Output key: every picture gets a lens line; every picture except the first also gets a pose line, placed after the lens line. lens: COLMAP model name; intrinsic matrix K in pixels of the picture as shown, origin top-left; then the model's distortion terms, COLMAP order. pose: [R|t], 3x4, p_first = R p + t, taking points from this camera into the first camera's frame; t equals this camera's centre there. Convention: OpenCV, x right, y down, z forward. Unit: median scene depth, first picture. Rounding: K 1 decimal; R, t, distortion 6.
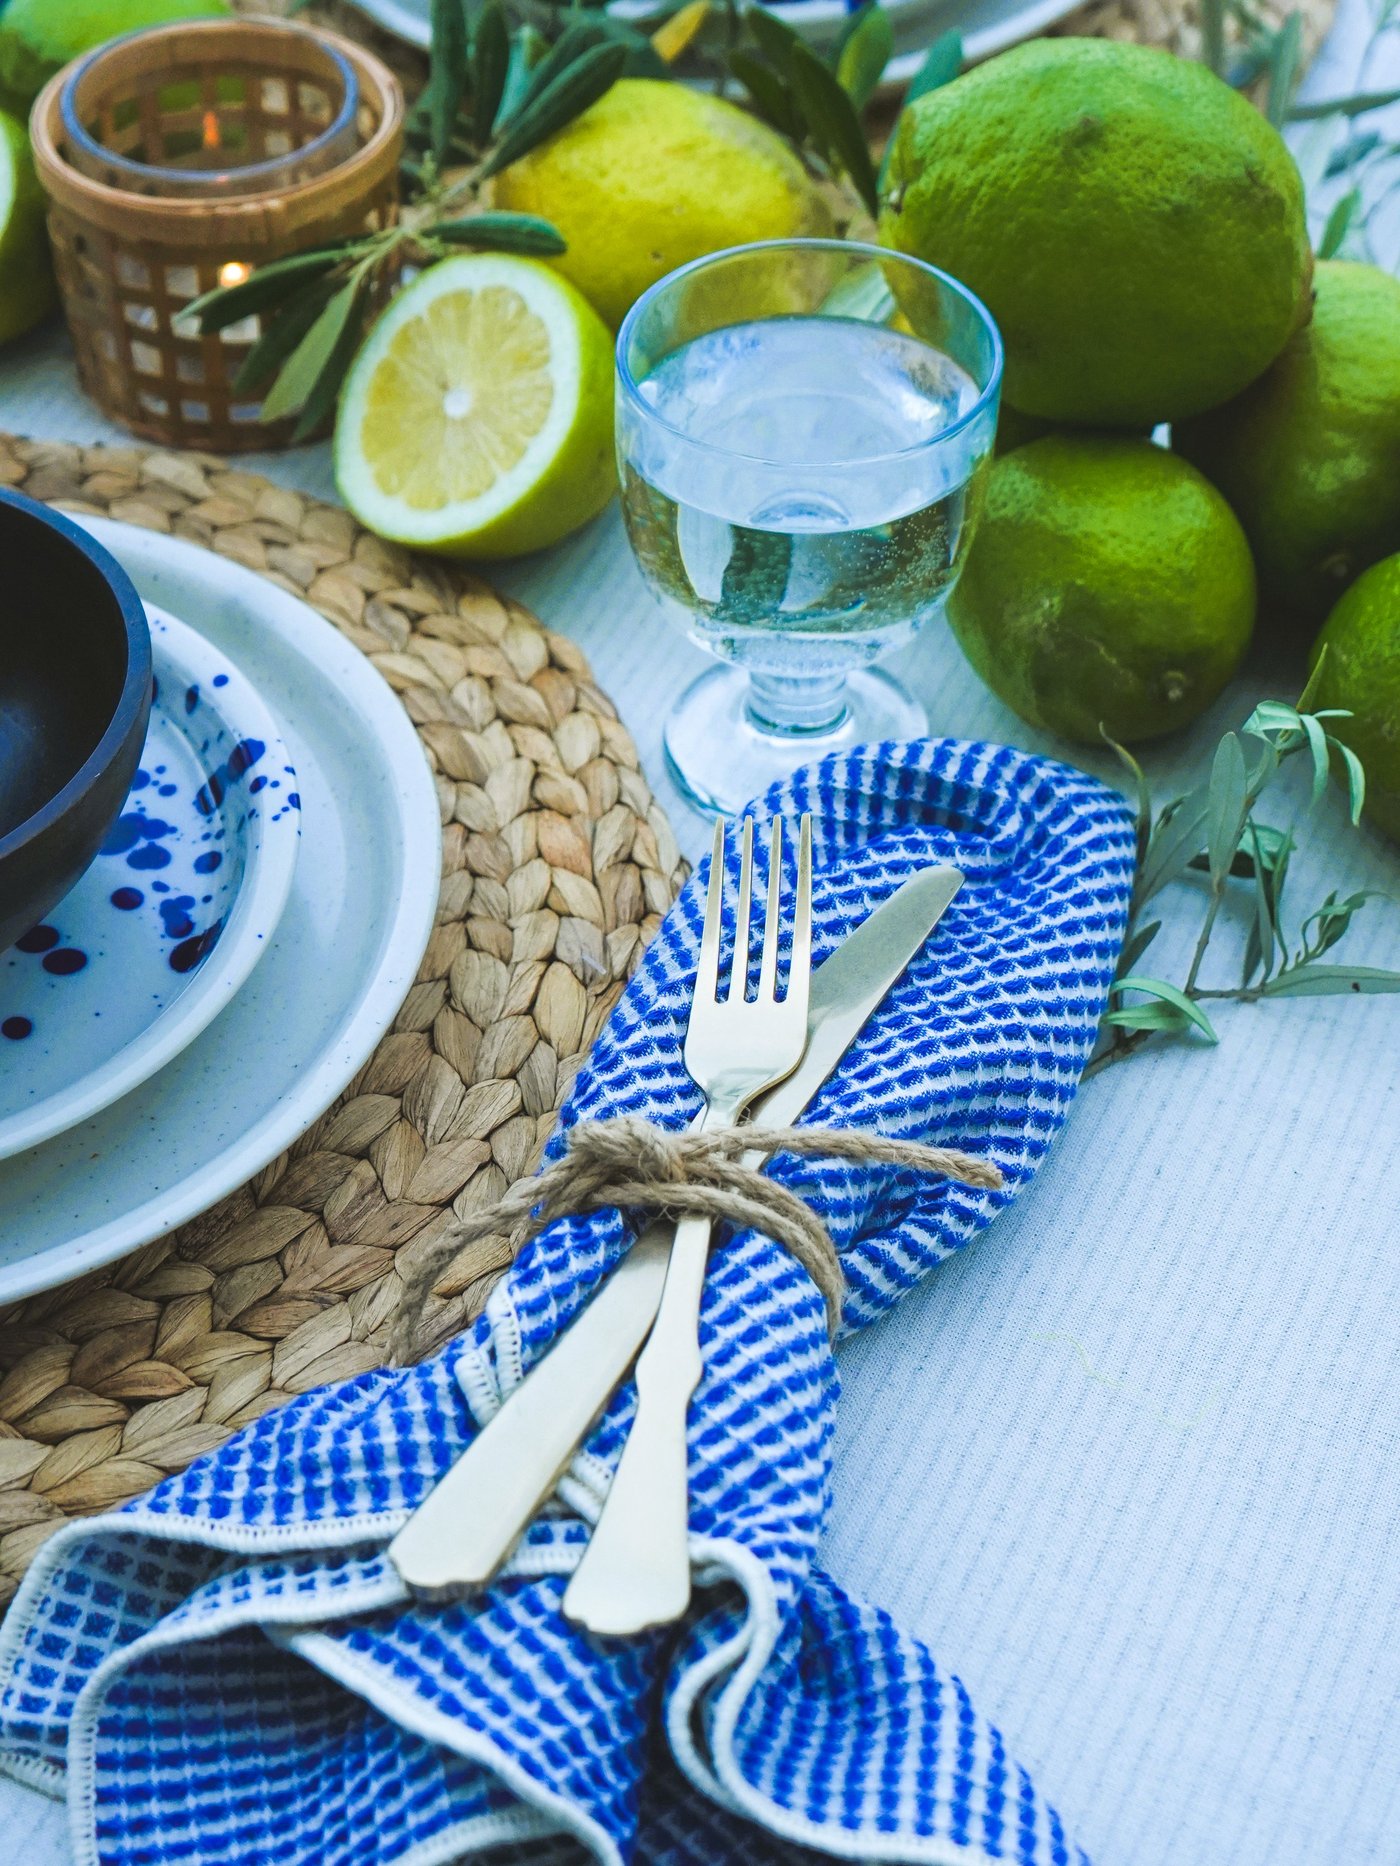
lens RADIAL K [[3517.3, 0, 700.0], [0, 3517.3, 933.0], [0, 0, 1]] dist [-0.064659, 0.321336]
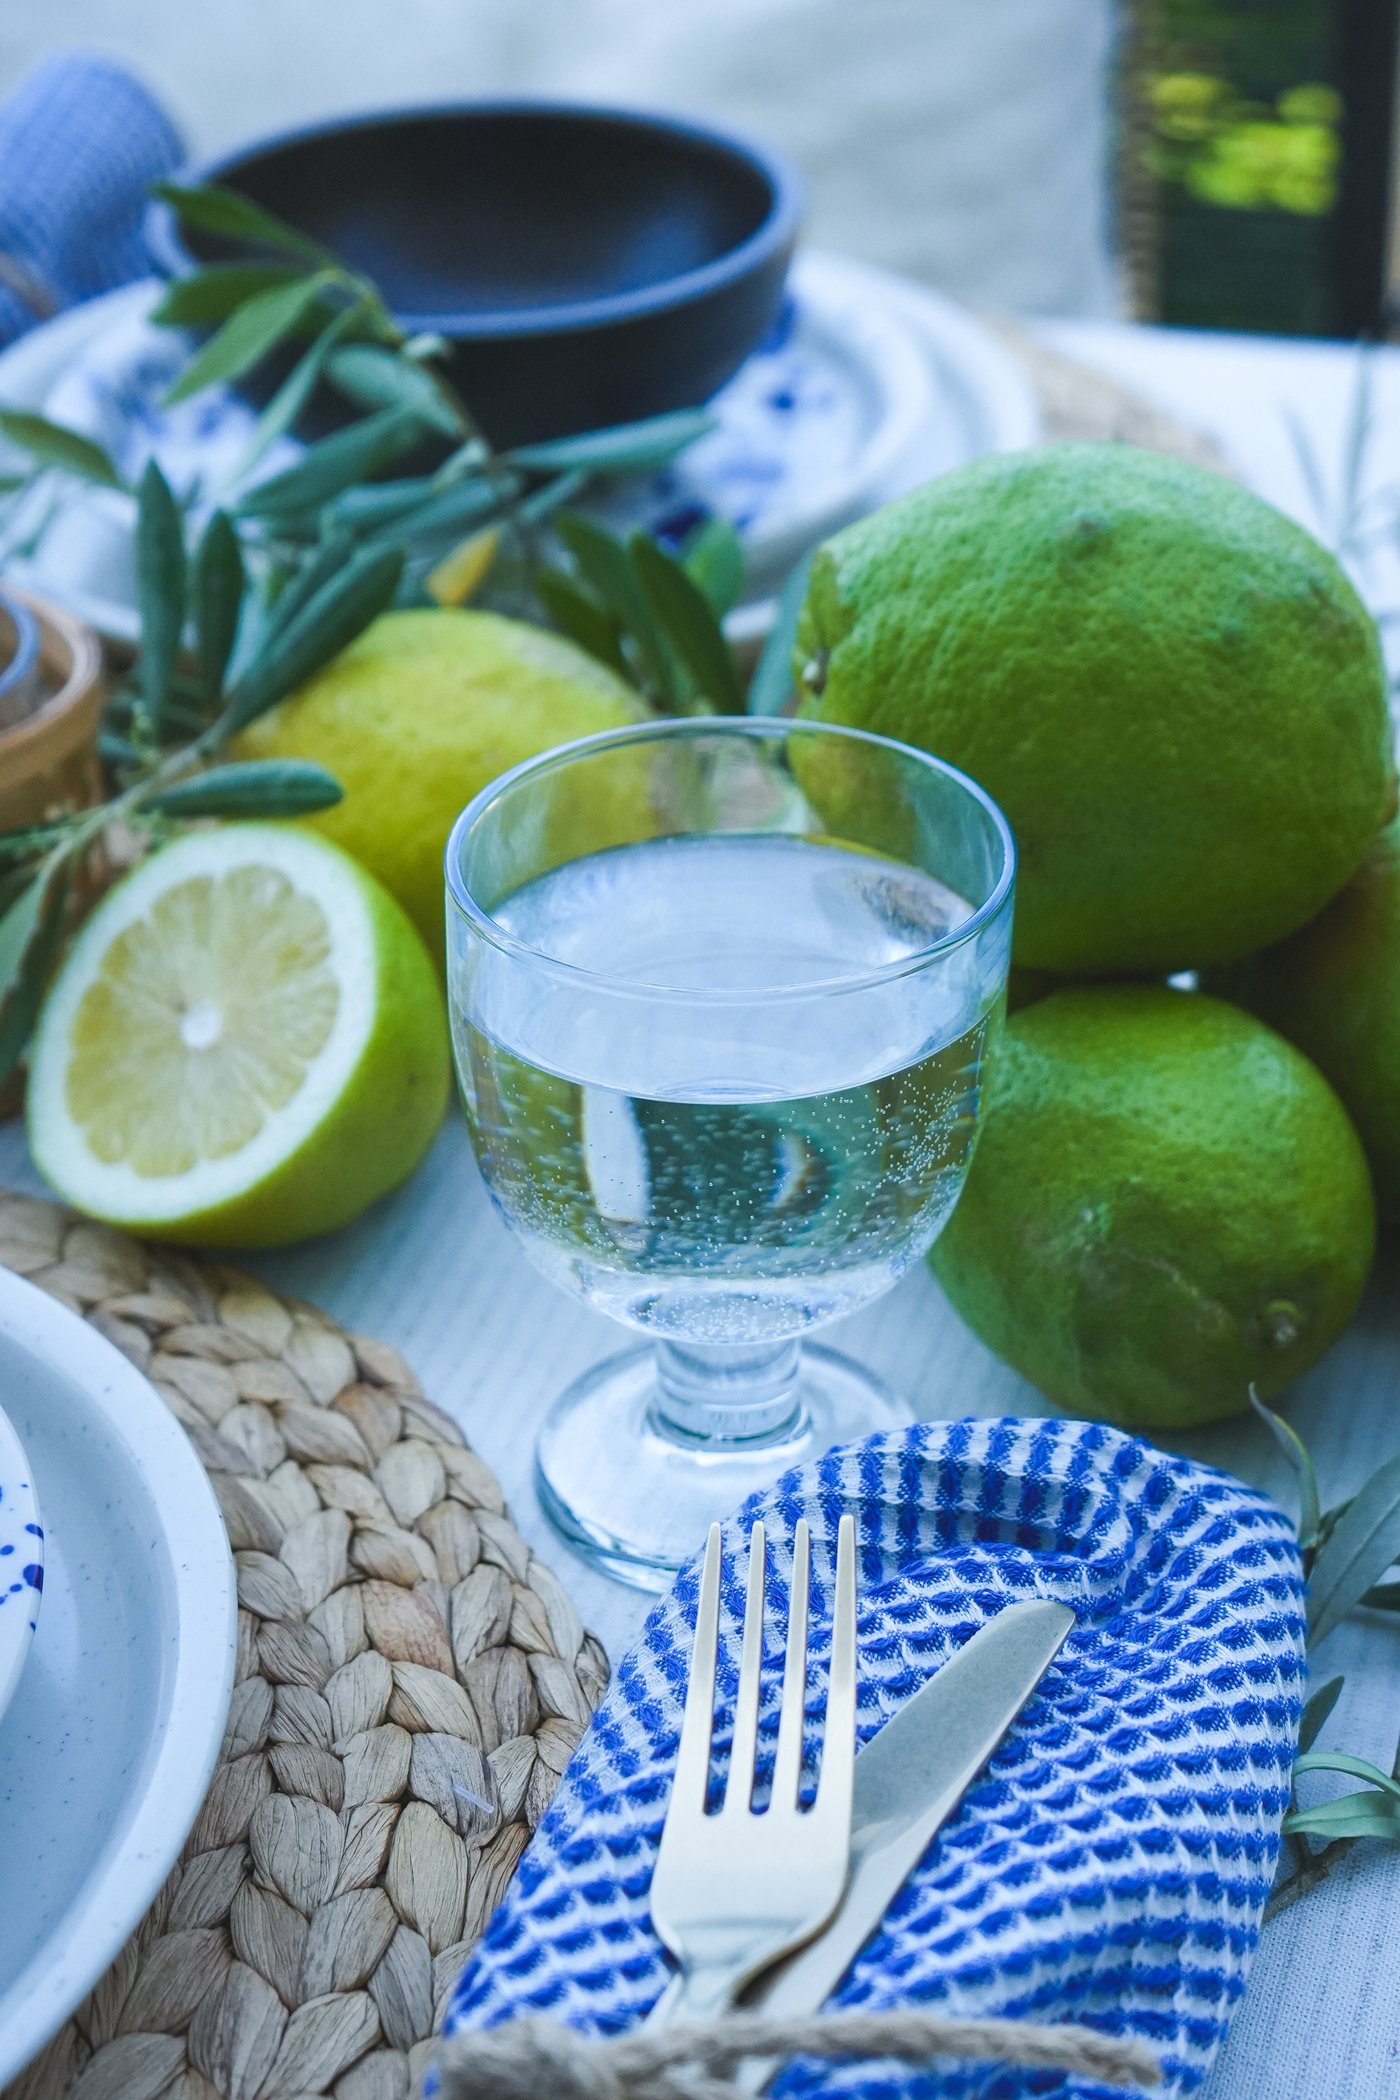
lens RADIAL K [[3641.2, 0, 700.0], [0, 3641.2, 1050.0], [0, 0, 1]] dist [-0.001015, -0.223871]
pose [[0.993887, -0.065024, 0.089217, -0.038242], [0.083307, 0.972025, -0.219608, 0.024555], [-0.072441, 0.225698, 0.971500, 0.309094]]
